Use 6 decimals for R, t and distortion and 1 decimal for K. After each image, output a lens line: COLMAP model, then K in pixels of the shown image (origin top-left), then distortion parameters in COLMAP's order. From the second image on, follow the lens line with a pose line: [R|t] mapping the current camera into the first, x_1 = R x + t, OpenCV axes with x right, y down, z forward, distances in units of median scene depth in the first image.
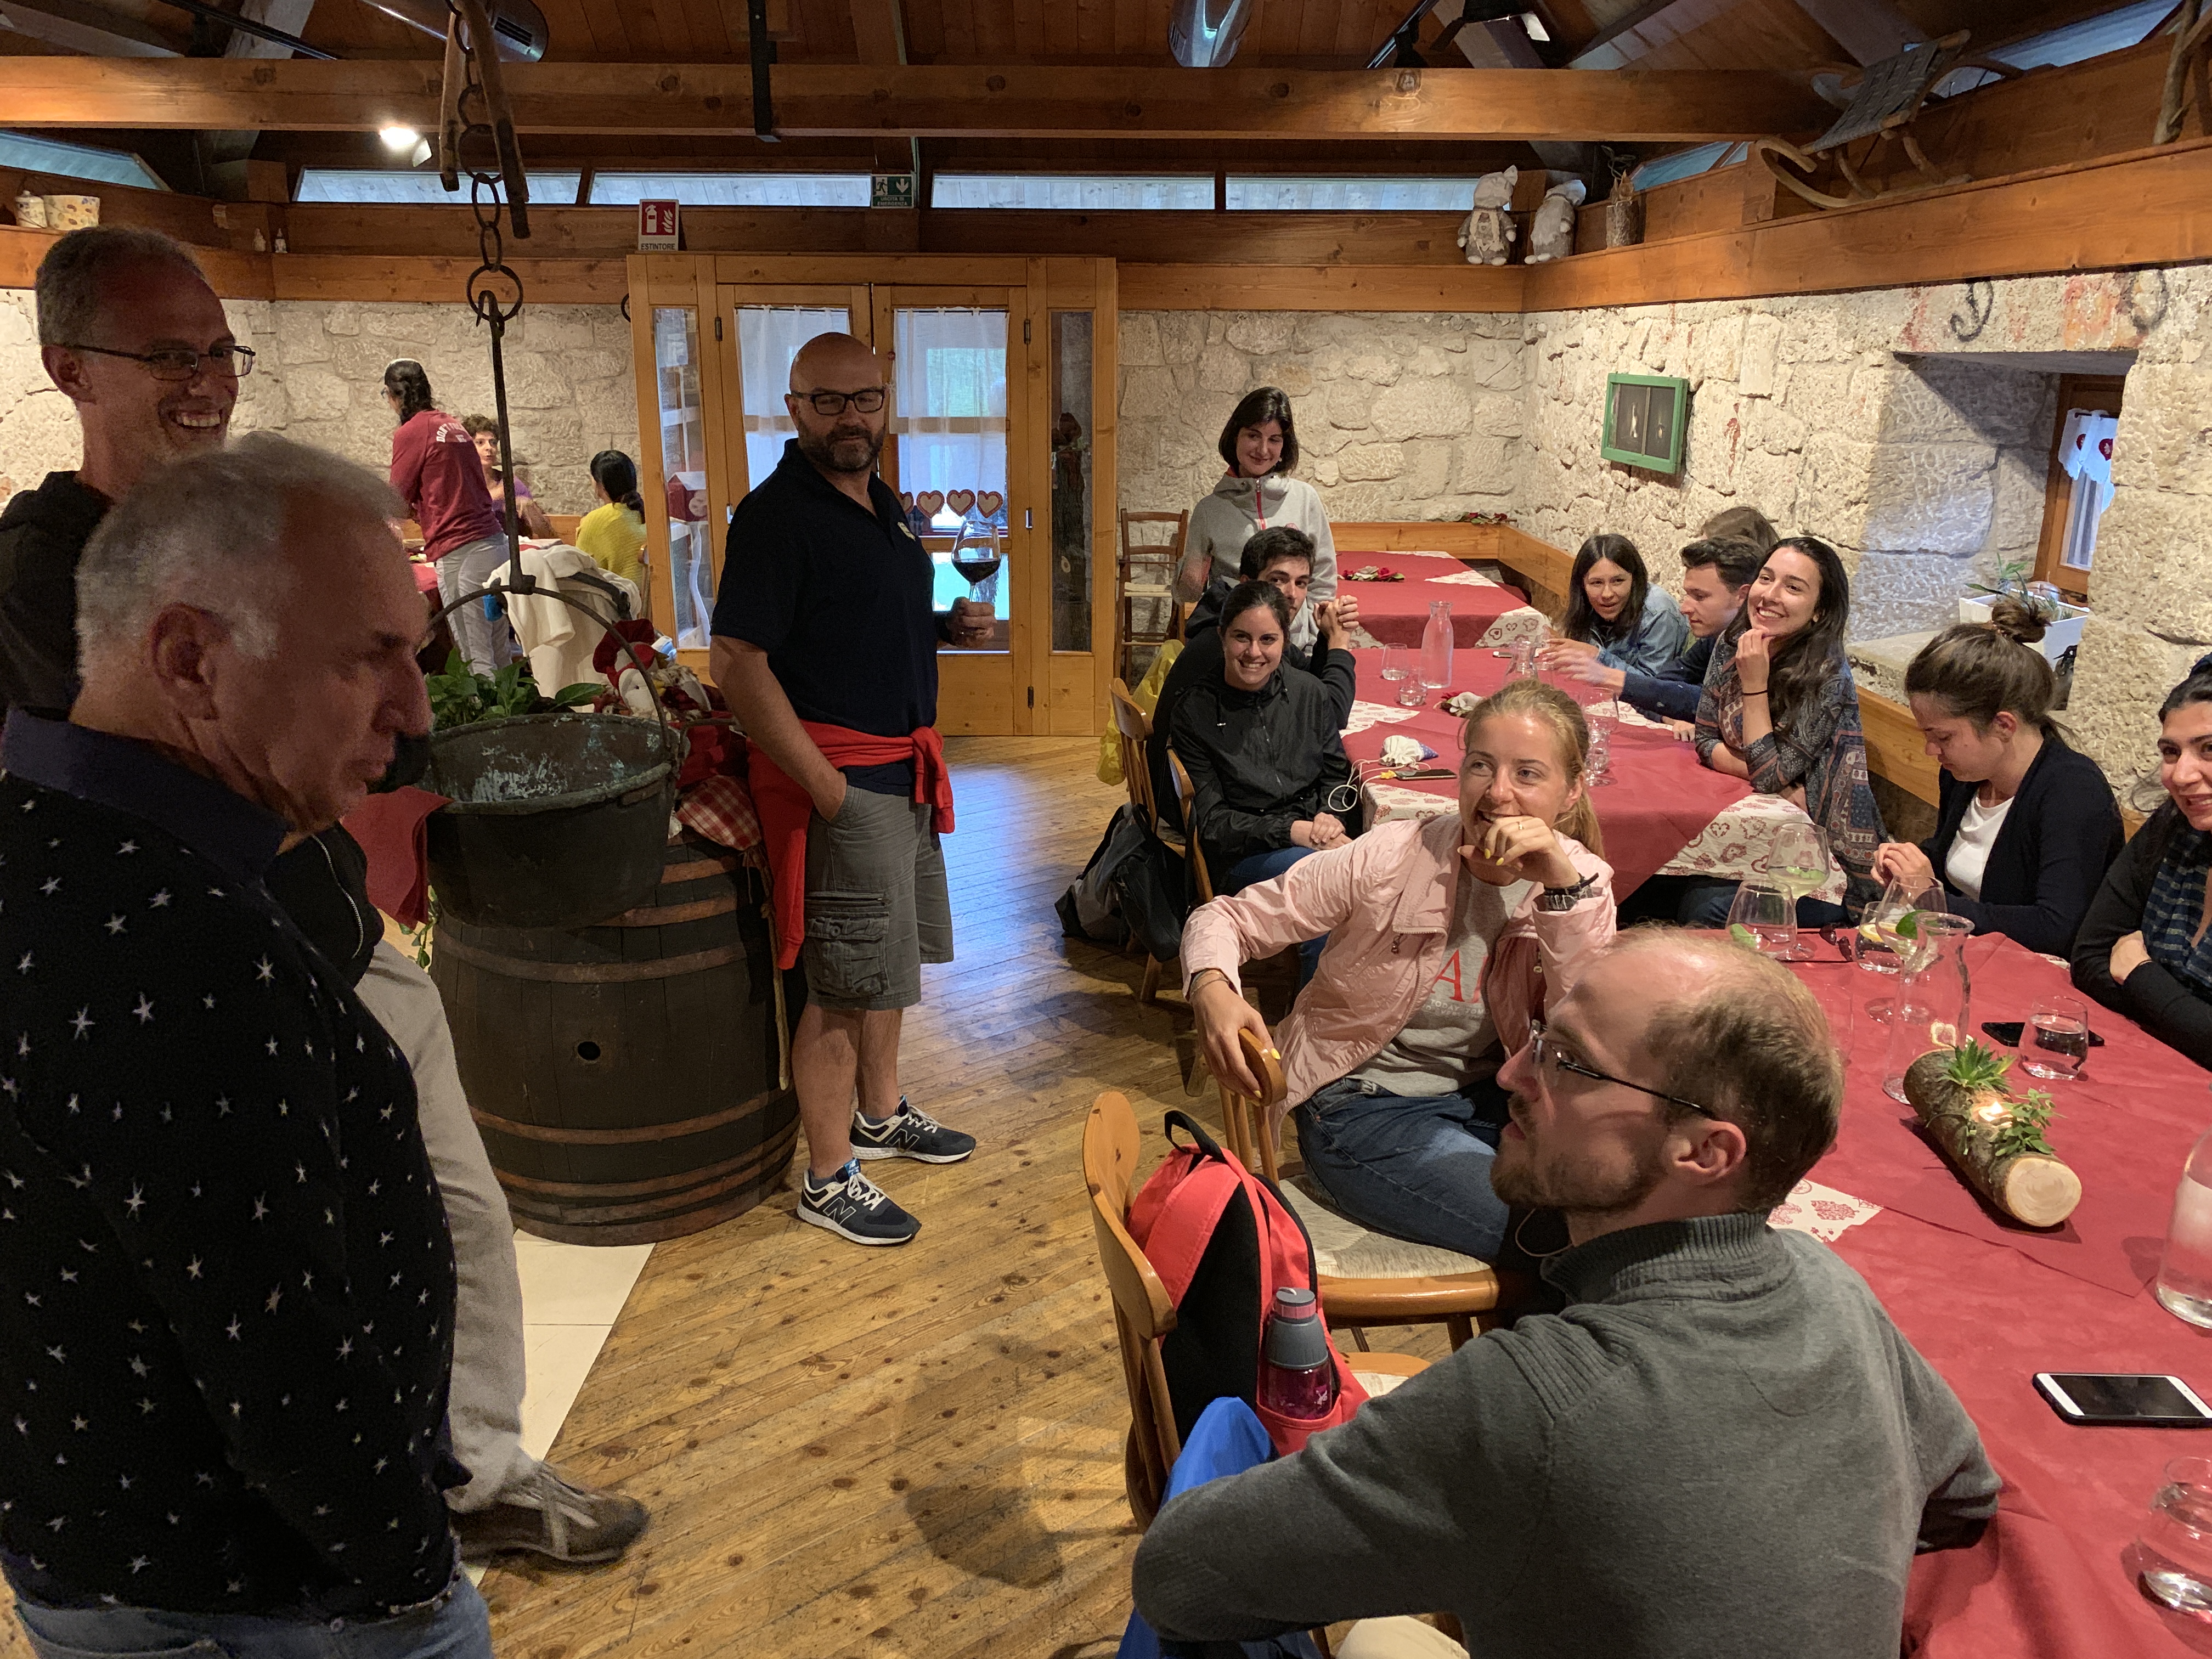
lens RADIAL K [[1715.3, 0, 1103.2], [0, 1715.3, 852.8], [0, 0, 1]] dist [-0.007919, -0.007005]
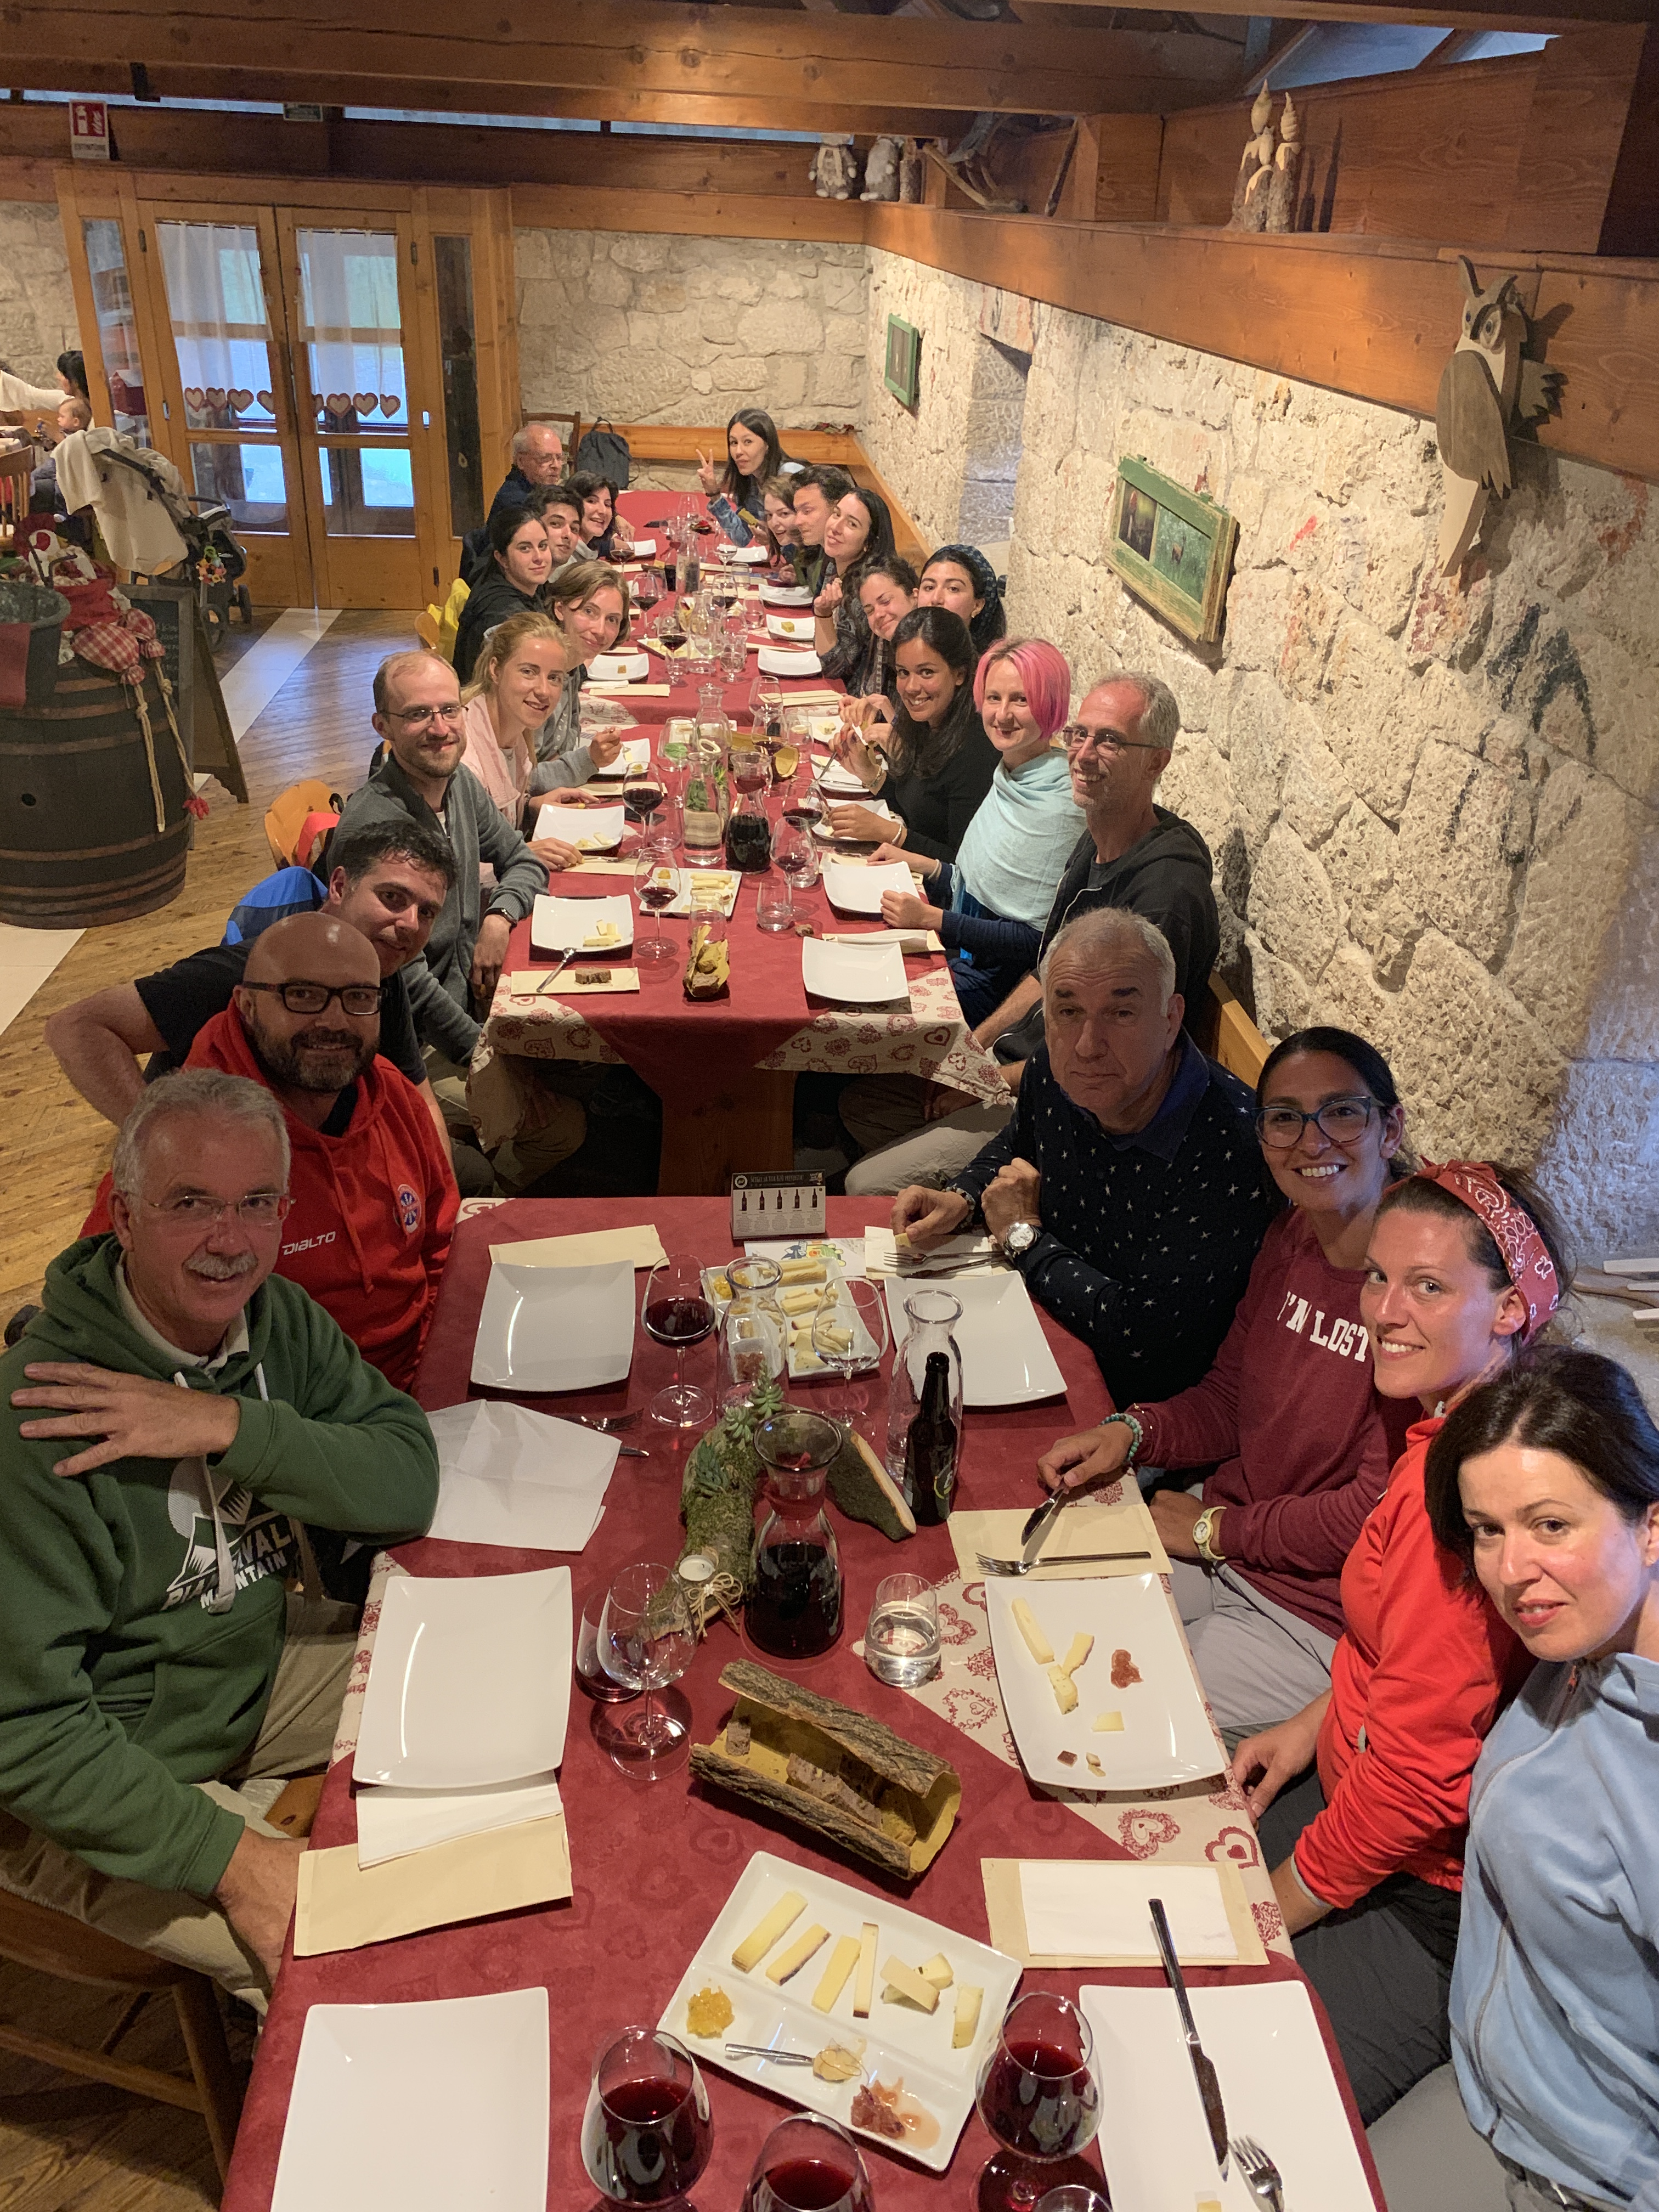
lens RADIAL K [[1715.3, 0, 895.5], [0, 1715.3, 1138.7], [0, 0, 1]] dist [-0.007919, -0.007005]
pose [[0.993246, -0.015359, 0.115003, 0.124796], [-0.010443, 0.975342, 0.220450, 0.025198], [-0.115553, -0.220162, 0.968595, -0.280194]]
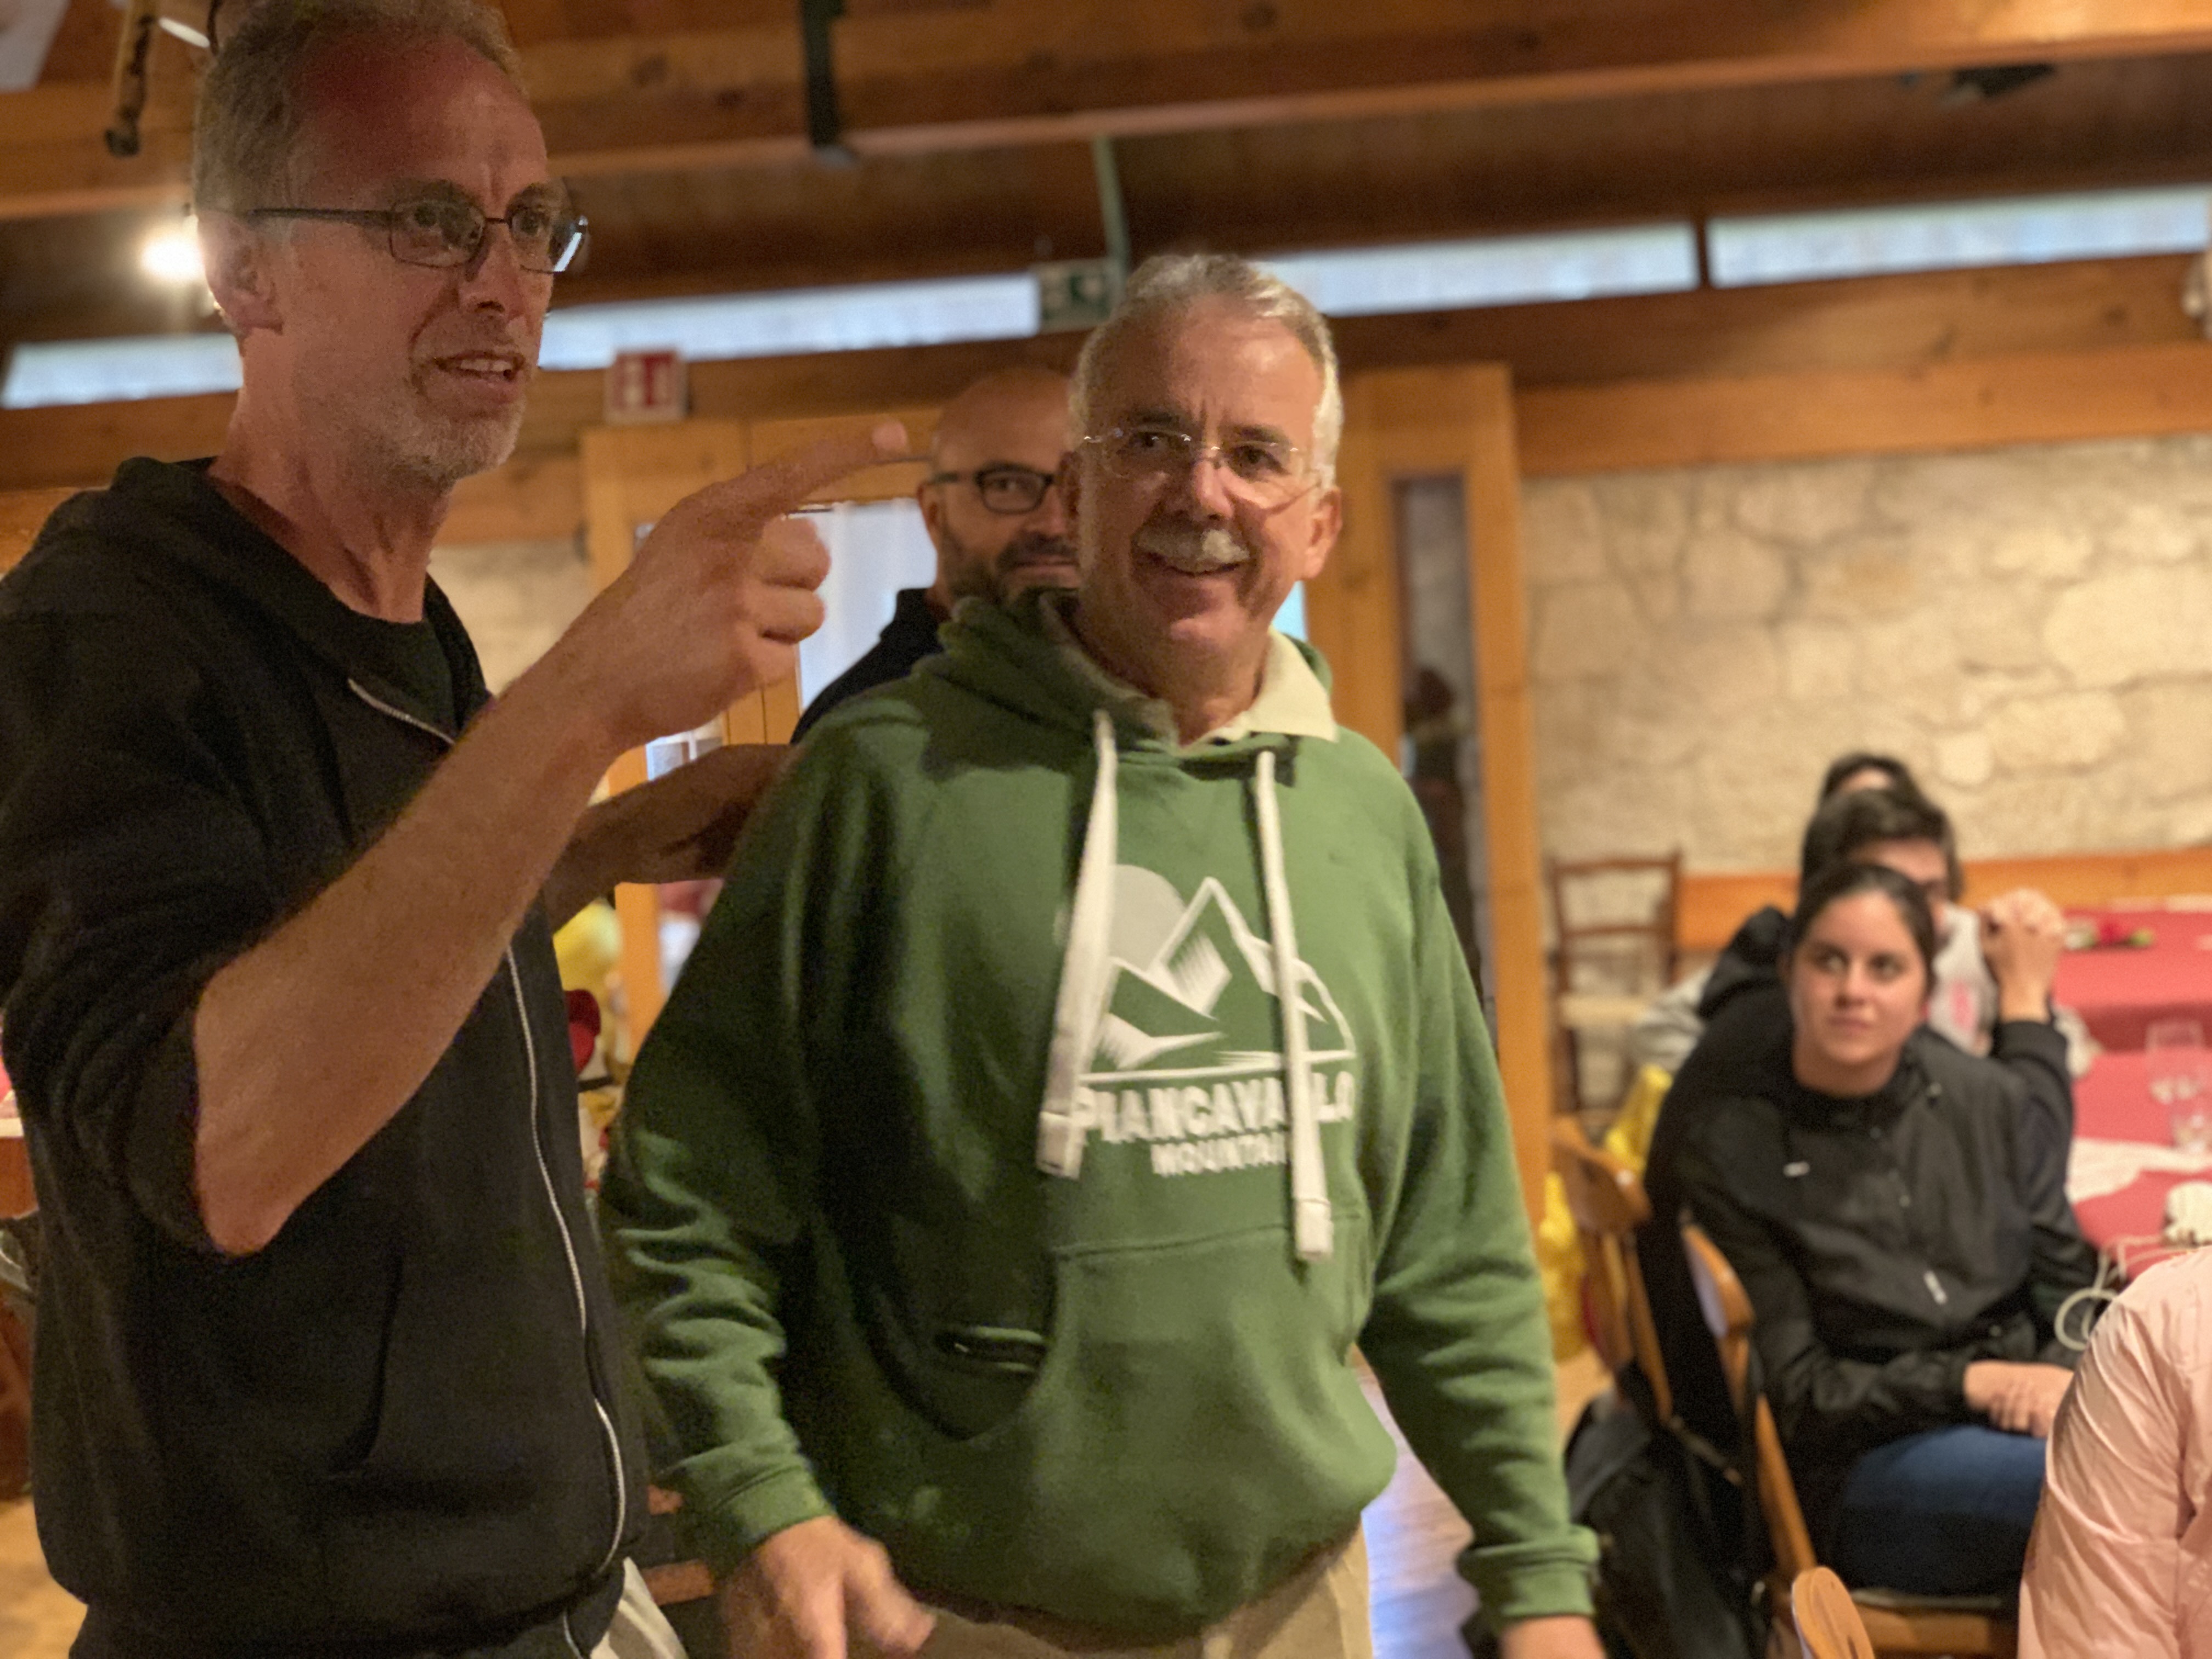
lens RADIAL K [[3296.1, 0, 1107.3], [0, 3296.1, 836.7], [0, 0, 1]] dist [0.049248, 0.000000]
pose [[0.991231, -0.060338, -0.117561, -0.003263], [0.028280, 0.965915, -0.257310, 0.038611], [0.129079, 0.251729, 0.959151, 0.063149]]
